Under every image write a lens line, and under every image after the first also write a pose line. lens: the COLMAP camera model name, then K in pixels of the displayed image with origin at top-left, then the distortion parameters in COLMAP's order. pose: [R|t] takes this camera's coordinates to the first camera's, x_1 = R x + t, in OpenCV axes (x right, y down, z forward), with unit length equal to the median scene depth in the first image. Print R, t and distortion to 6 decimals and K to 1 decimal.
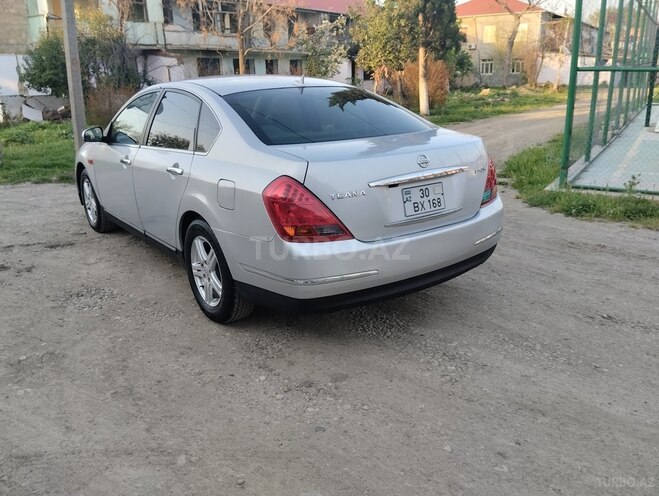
lens RADIAL K [[541.6, 0, 329.5], [0, 541.6, 248.0], [0, 0, 1]] dist [0.086531, -0.167295]
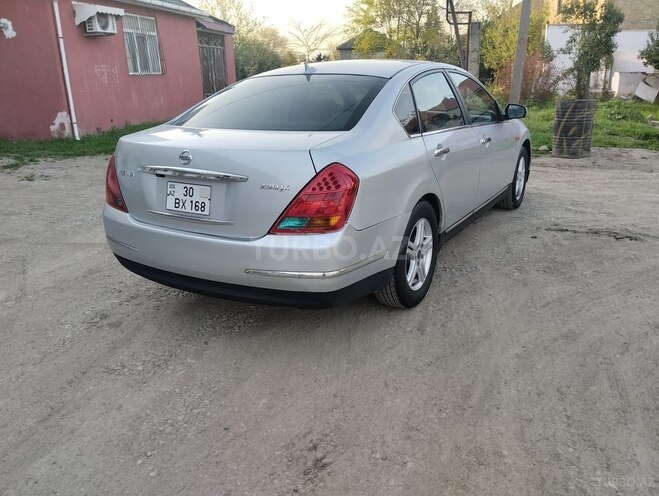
lens RADIAL K [[542.4, 0, 333.4], [0, 542.4, 247.4], [0, 0, 1]] dist [0.071702, -0.139457]
pose [[0.409400, 0.297023, -0.862652, 0.525440], [-0.261030, 0.944131, 0.201197, -0.124682], [0.874217, 0.142808, 0.464059, 0.373349]]
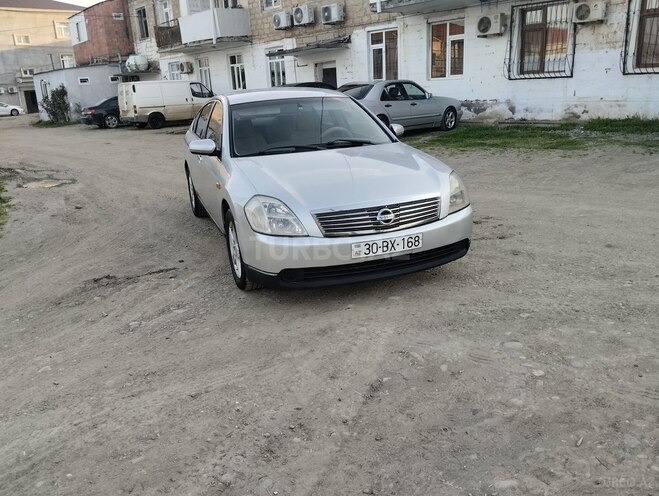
lens RADIAL K [[541.6, 0, 329.5], [0, 541.6, 248.0], [0, 0, 1]] dist [0.086531, -0.167295]
pose [[-0.958890, 0.001307, 0.283774, -0.468075], [0.160803, 0.826451, 0.539557, -0.478911], [-0.233820, 0.563008, -0.792686, 1.555389]]
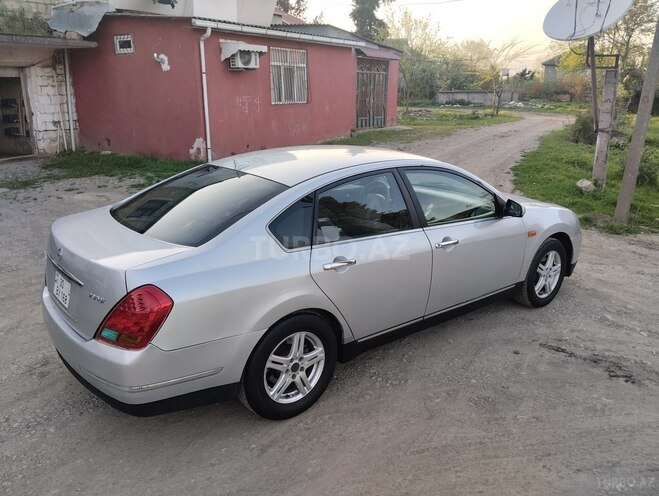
lens RADIAL K [[541.6, 0, 329.5], [0, 541.6, 248.0], [0, 0, 1]] dist [0.086531, -0.167295]
pose [[0.057891, 0.315522, -0.947151, 0.560174], [-0.309371, 0.907707, 0.283473, -0.293912], [0.949178, 0.276611, 0.150161, 0.616750]]
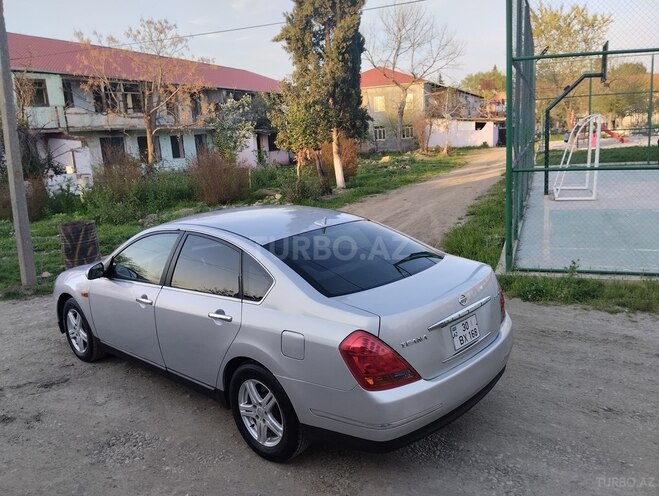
lens RADIAL K [[541.6, 0, 329.5], [0, 541.6, 248.0], [0, 0, 1]] dist [0.086531, -0.167295]
pose [[0.981760, -0.072724, 0.175665, -0.138974], [0.091517, 0.990632, -0.101352, -0.082083], [-0.166649, 0.115580, 0.979219, -0.044942]]
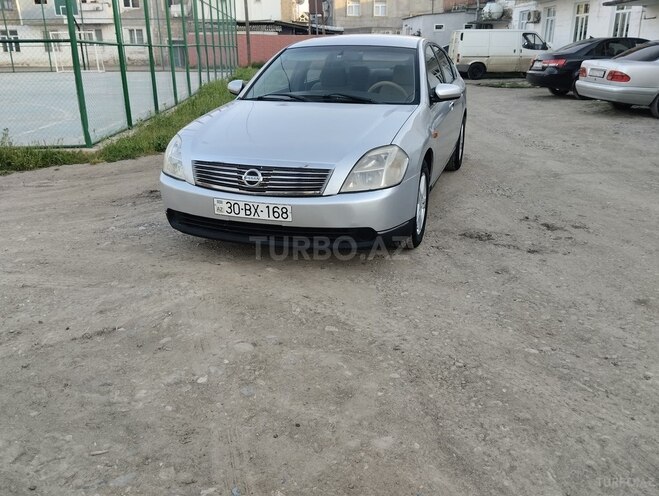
lens RADIAL K [[541.6, 0, 329.5], [0, 541.6, 248.0], [0, 0, 1]] dist [0.086531, -0.167295]
pose [[-0.586211, -0.249756, 0.770700, -0.825132], [0.261181, 0.842245, 0.471601, -0.358499], [-0.766903, 0.477750, -0.428502, 1.269385]]
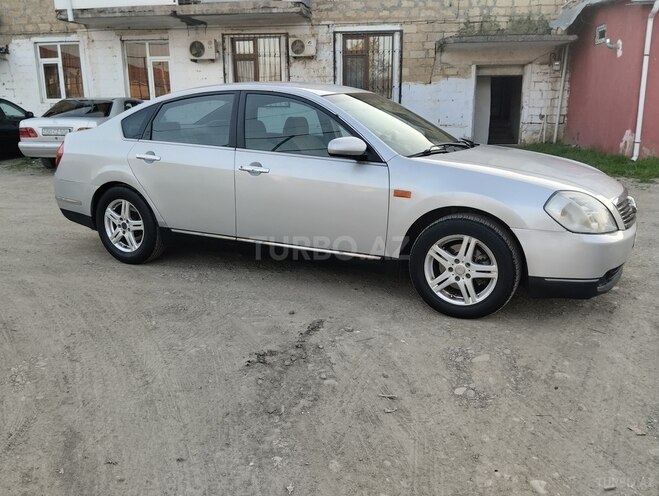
lens RADIAL K [[541.6, 0, 329.5], [0, 541.6, 248.0], [0, 0, 1]] dist [0.086531, -0.167295]
pose [[-0.891759, 0.150629, -0.426705, 0.174641], [-0.099807, 0.854275, 0.510149, -0.410695], [0.441367, 0.497518, -0.746774, 1.380825]]
